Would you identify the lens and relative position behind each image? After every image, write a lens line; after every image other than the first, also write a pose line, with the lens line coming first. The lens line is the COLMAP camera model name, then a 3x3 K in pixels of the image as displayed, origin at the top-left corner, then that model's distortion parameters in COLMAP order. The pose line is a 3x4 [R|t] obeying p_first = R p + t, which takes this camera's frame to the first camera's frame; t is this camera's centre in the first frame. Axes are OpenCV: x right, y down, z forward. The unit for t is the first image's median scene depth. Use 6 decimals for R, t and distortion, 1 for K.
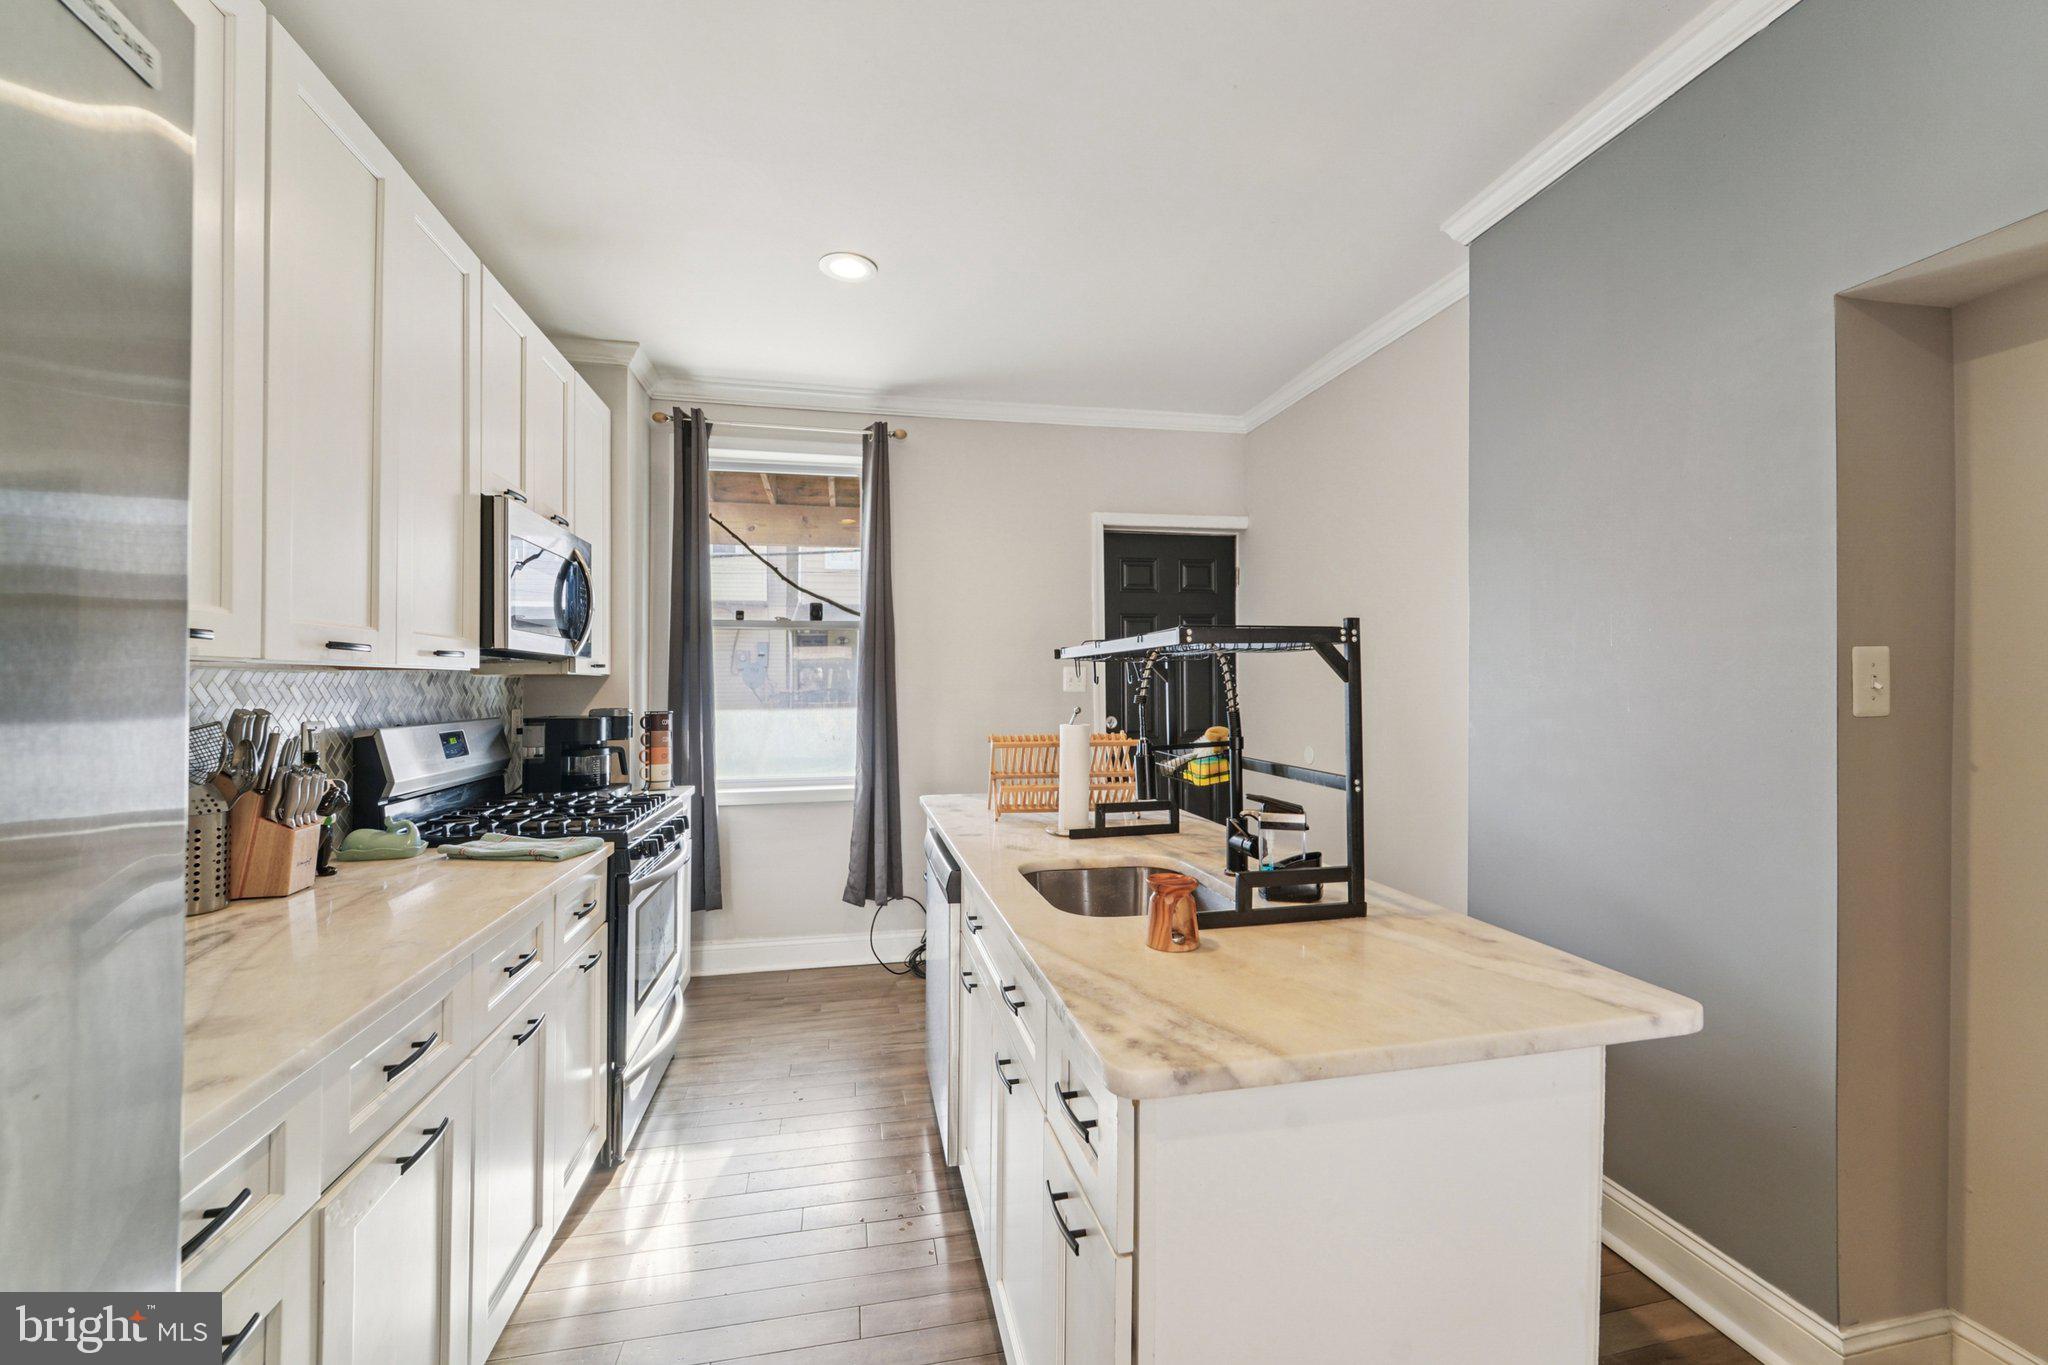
lens RADIAL K [[840.5, 0, 1027.9], [0, 840.5, 681.3], [0, 0, 1]] dist [-0.008796, -0.000332]
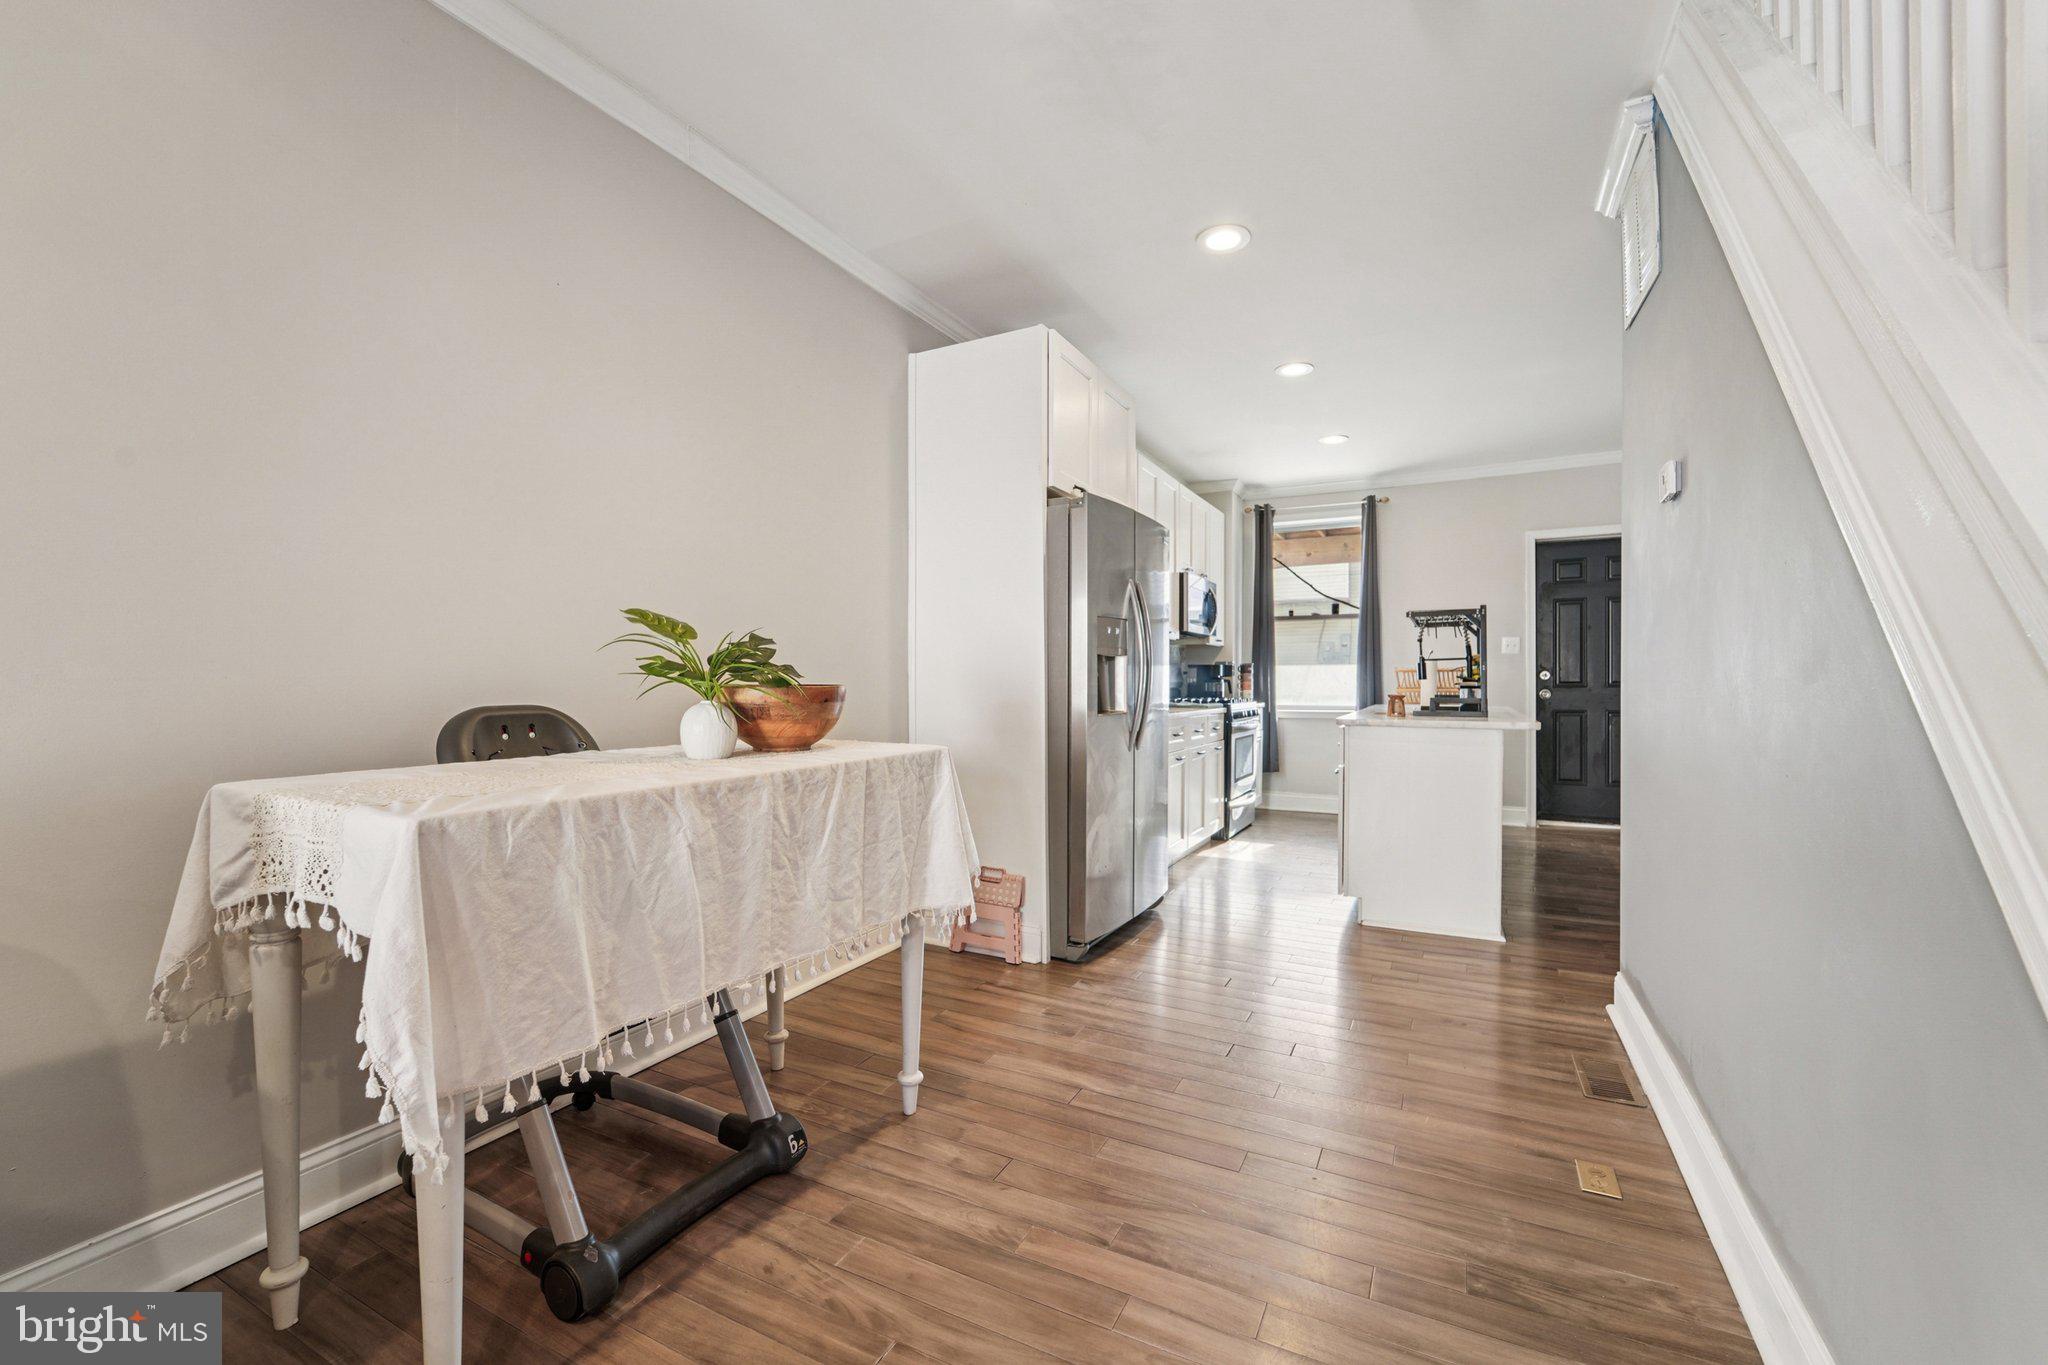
lens RADIAL K [[840.5, 0, 1017.9], [0, 840.5, 684.9], [0, 0, 1]] dist [-0.008796, -0.000332]
pose [[0.767414, 0.006805, -0.641115, 0.437341], [-0.000240, 0.999947, 0.010326, 0.068934], [0.641151, -0.007770, 0.767375, -0.910265]]
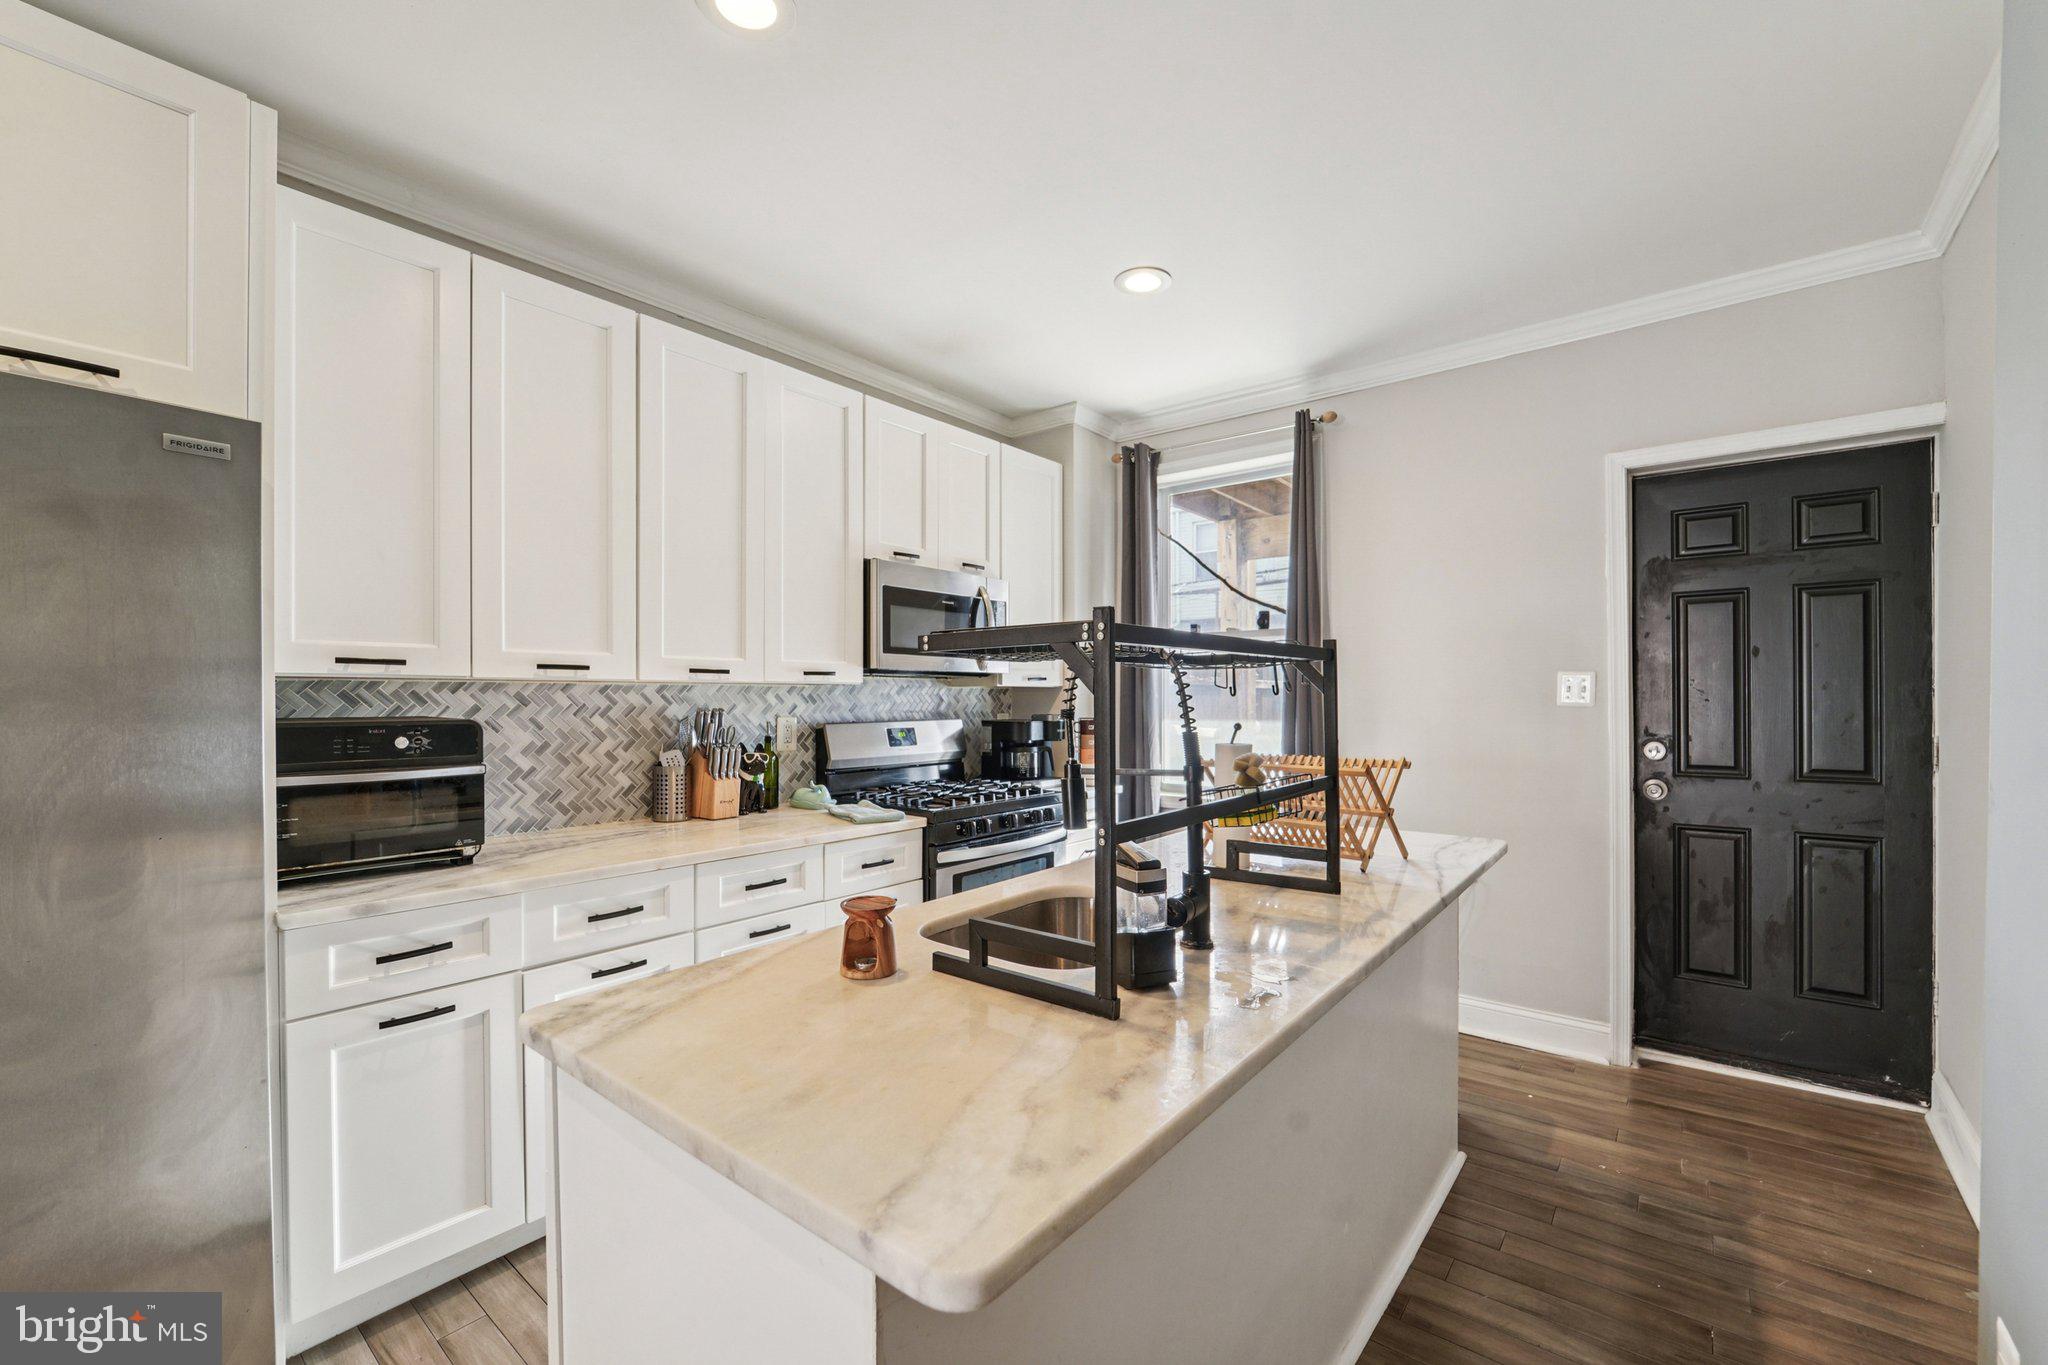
lens RADIAL K [[840.5, 0, 1034.7], [0, 840.5, 691.1], [0, 0, 1]] dist [-0.008796, -0.000332]
pose [[0.627387, -0.000040, -0.778708, 0.424751], [0.000435, 1.000000, 0.000300, -0.000965], [0.778708, -0.000527, 0.627387, 0.227942]]
